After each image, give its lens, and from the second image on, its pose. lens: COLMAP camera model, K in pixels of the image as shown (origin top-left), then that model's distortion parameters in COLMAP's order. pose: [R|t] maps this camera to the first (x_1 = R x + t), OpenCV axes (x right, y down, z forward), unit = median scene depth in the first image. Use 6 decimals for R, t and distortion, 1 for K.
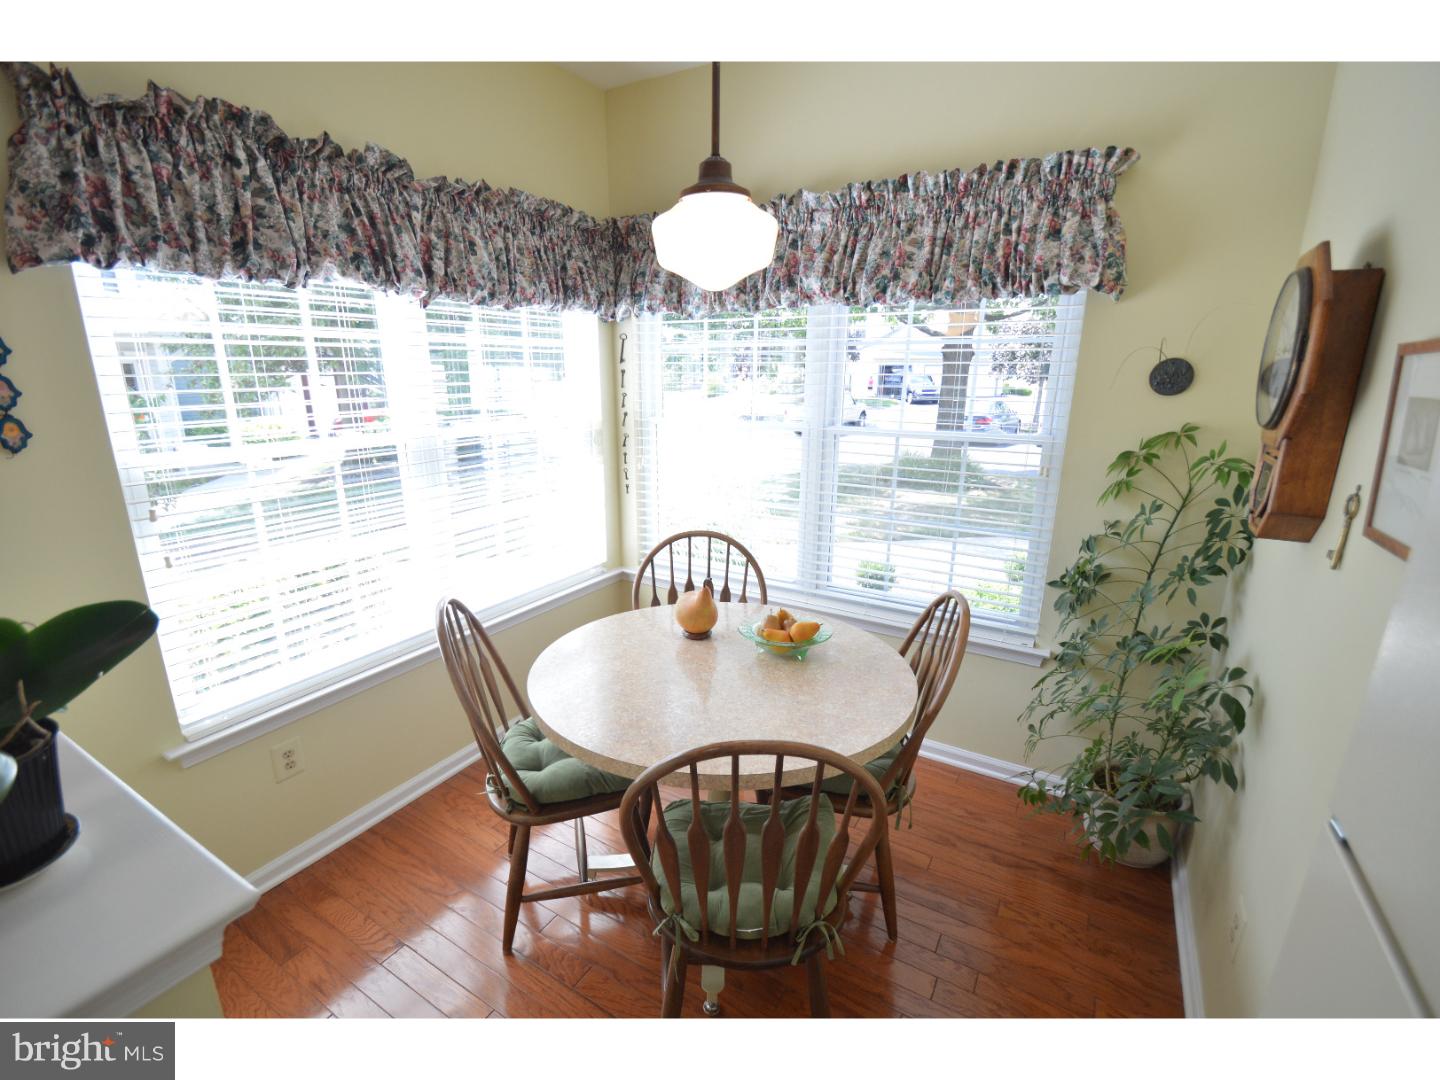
lens RADIAL K [[638.9, 0, 705.5], [0, 638.9, 550.8], [0, 0, 1]] dist [0.010929, -0.015279]
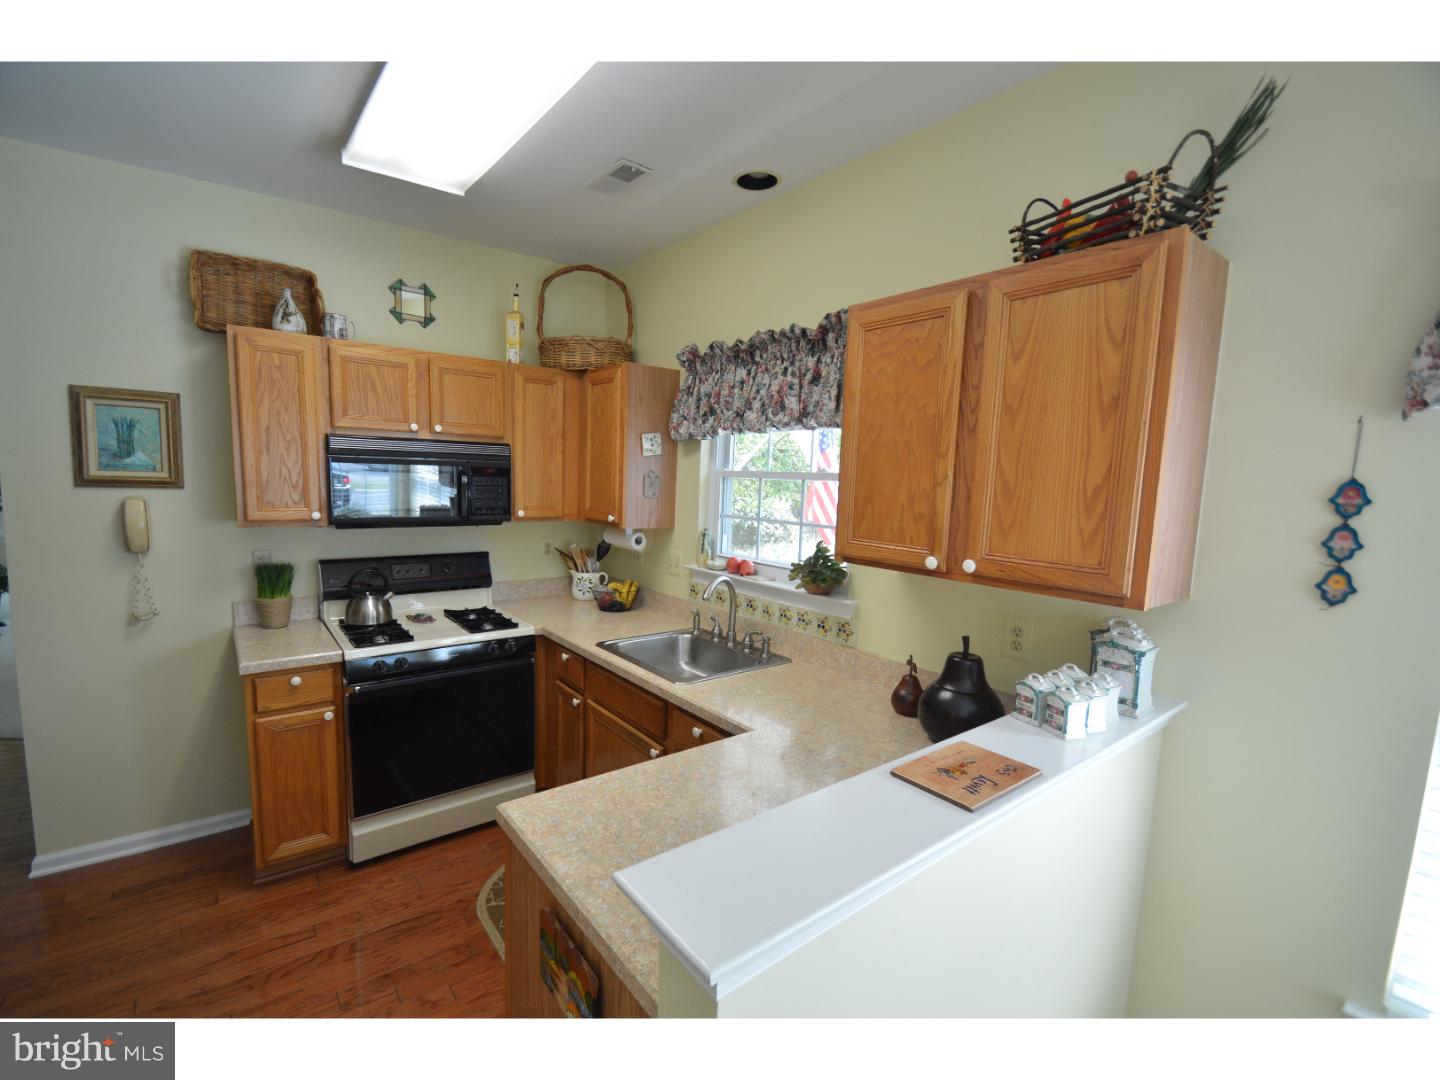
lens RADIAL K [[638.9, 0, 705.5], [0, 638.9, 550.8], [0, 0, 1]] dist [0.010929, -0.015279]
pose [[-0.356198, 0.102079, -0.928818, 0.071183], [-0.283503, 0.935353, 0.211519, -0.109333], [0.890365, 0.338665, -0.304232, 0.283014]]
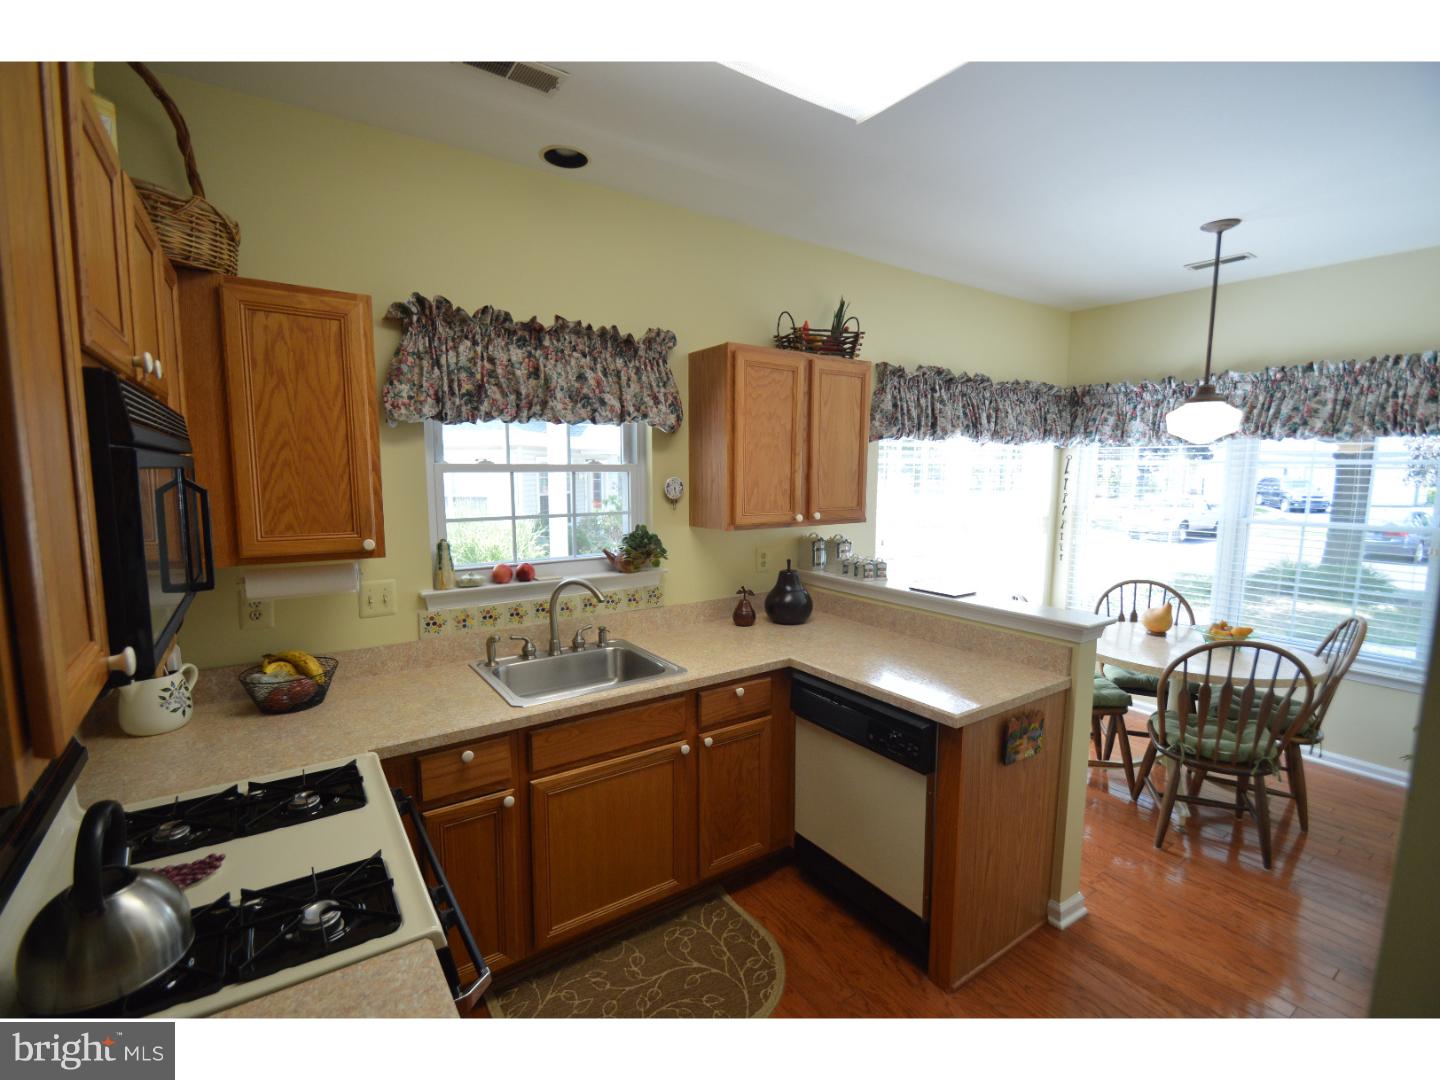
lens RADIAL K [[638.9, 0, 705.5], [0, 638.9, 550.8], [0, 0, 1]] dist [0.010929, -0.015279]
pose [[0.907396, 0.052965, -0.416927, -0.370825], [-0.115037, 0.985443, -0.125176, 0.244448], [0.404227, 0.161546, 0.900279, -0.955006]]
